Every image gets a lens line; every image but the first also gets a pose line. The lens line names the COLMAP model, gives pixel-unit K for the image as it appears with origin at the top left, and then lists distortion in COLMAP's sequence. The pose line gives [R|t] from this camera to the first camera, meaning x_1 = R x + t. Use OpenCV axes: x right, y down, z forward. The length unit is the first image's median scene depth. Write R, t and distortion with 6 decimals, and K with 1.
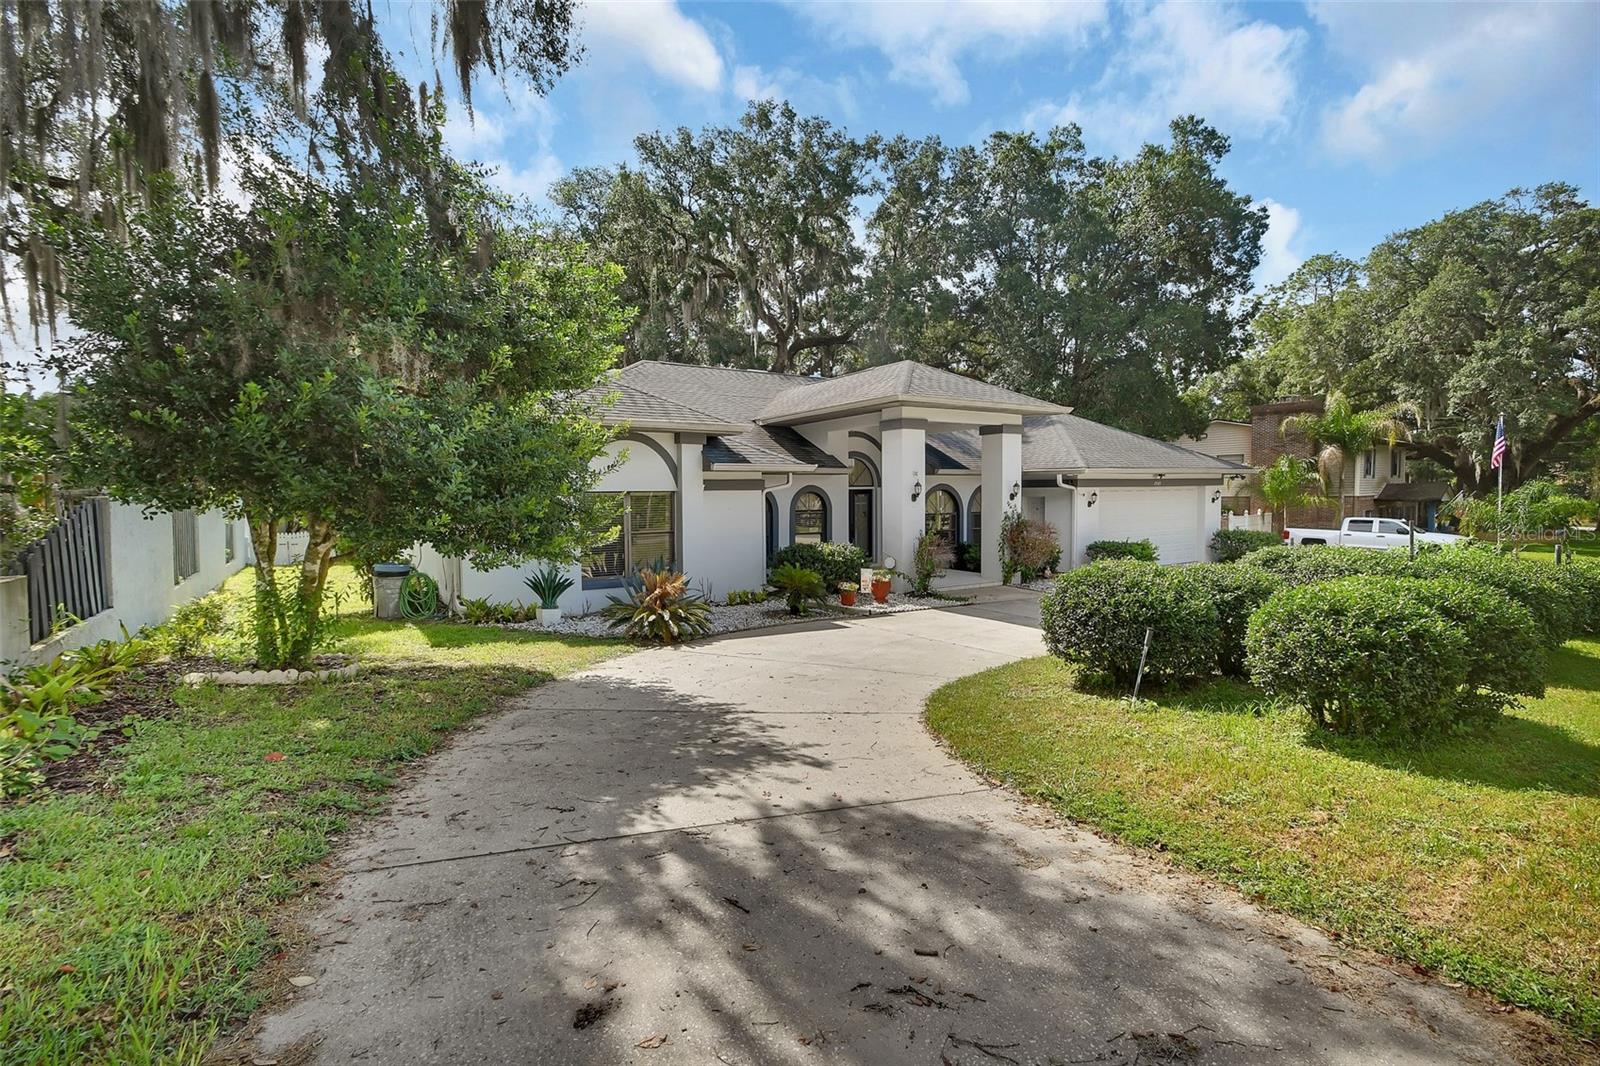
lens RADIAL K [[702.5, 0, 808.6], [0, 702.5, 534.7], [0, 0, 1]] dist [0.010265, 0.000025]
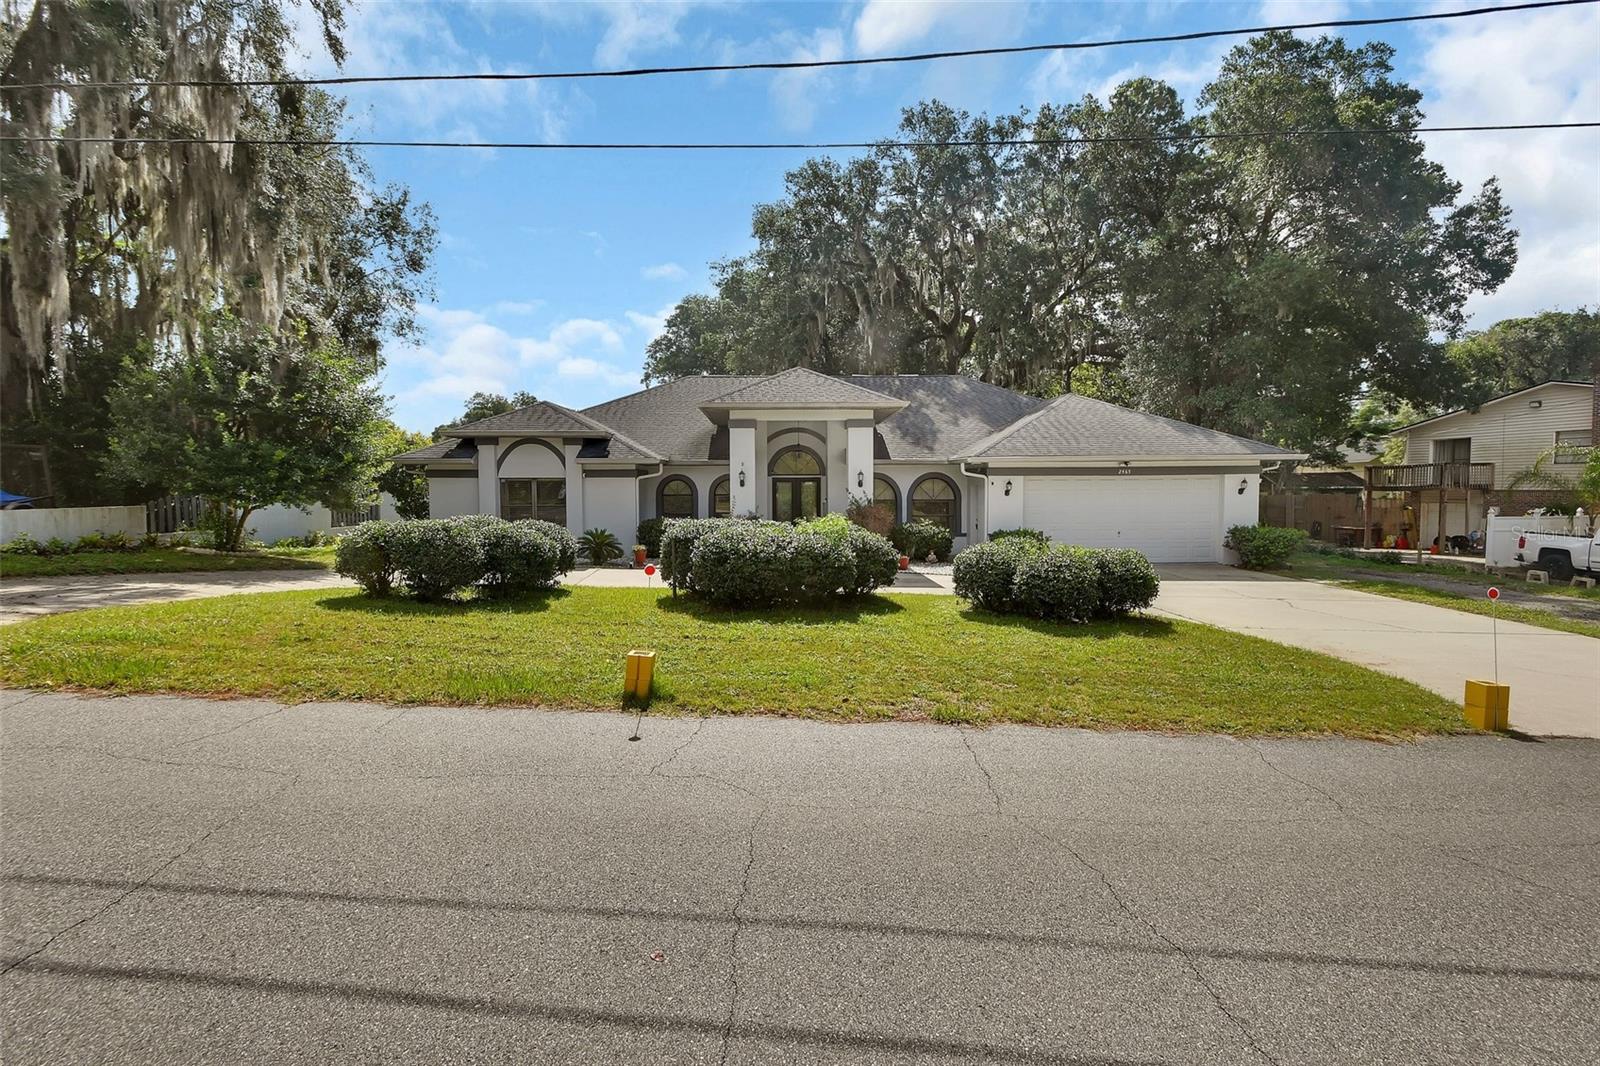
lens RADIAL K [[702.5, 0, 808.6], [0, 702.5, 534.7], [0, 0, 1]] dist [0.010265, 0.000025]
pose [[0.844015, 0.047321, -0.534228, 0.759620], [-0.039999, 0.998880, 0.025285, 0.001658], [0.534826, 0.000028, 0.844962, 0.018200]]
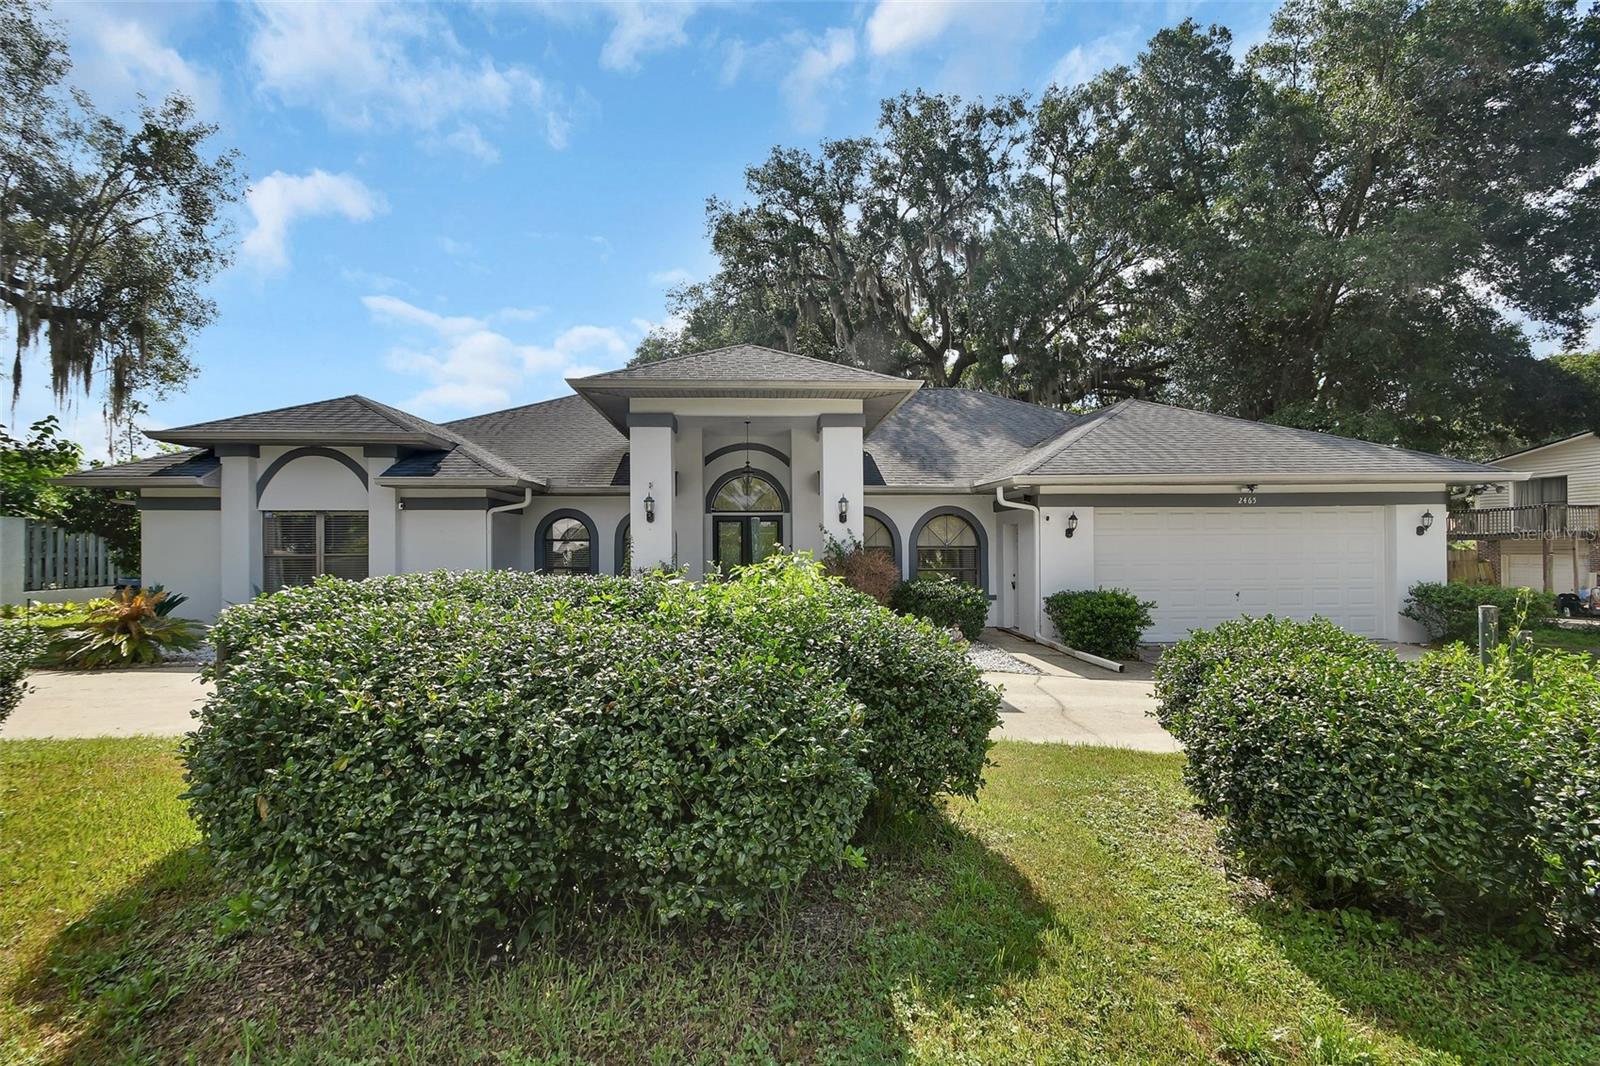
lens RADIAL K [[702.5, 0, 808.6], [0, 702.5, 534.7], [0, 0, 1]] dist [0.010265, 0.000025]
pose [[0.864096, 0.002161, -0.503322, 0.564508], [-0.036125, 0.997678, -0.057736, 0.003593], [0.502028, 0.068072, 0.862168, 0.363564]]
